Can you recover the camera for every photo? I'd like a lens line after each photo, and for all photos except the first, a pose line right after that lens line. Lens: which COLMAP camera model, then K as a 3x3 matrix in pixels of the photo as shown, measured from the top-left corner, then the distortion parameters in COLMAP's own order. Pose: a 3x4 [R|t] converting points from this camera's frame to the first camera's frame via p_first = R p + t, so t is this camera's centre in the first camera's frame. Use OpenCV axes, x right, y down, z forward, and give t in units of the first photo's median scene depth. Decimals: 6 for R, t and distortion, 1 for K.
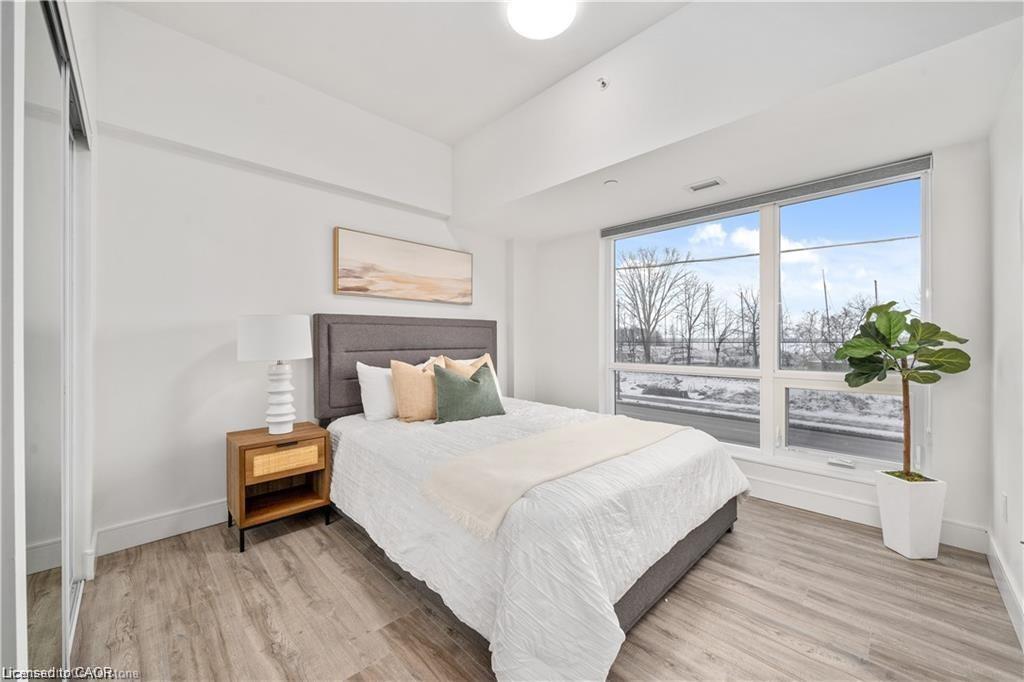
lens RADIAL K [[380.7, 0, 514.2], [0, 380.7, 342.2], [0, 0, 1]] dist [-0.009473, -0.000056]
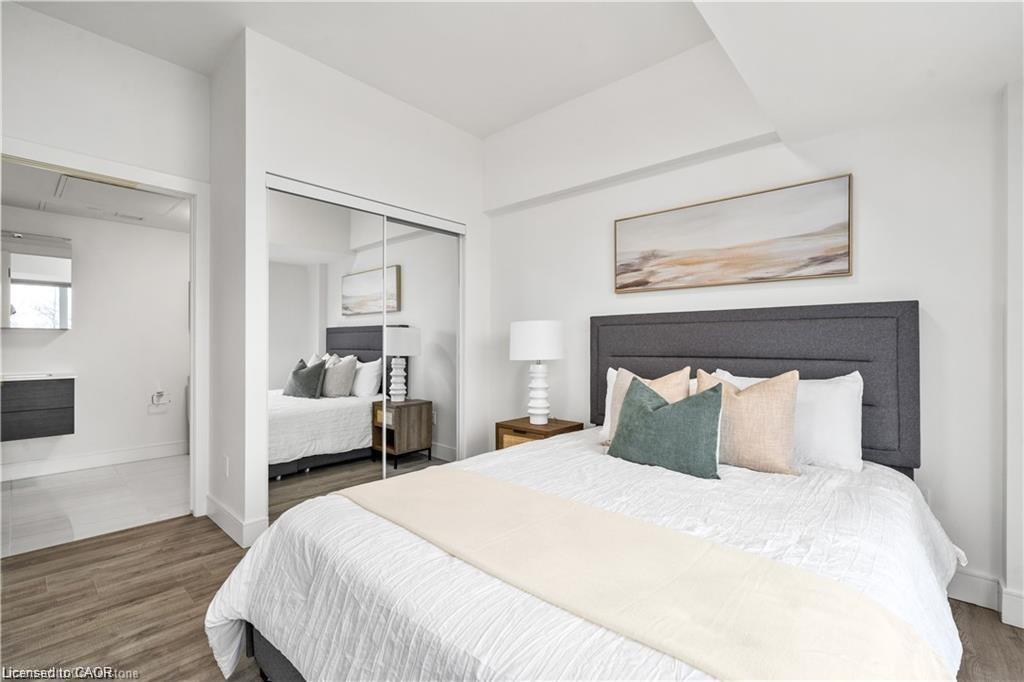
lens RADIAL K [[439.5, 0, 514.1], [0, 439.5, 339.7], [0, 0, 1]] dist [-0.000271, -0.000018]
pose [[0.076034, 0.001363, -0.997104, 0.566422], [-0.002173, 0.999997, 0.001201, -0.014289], [0.997103, 0.002076, 0.076036, 0.656286]]
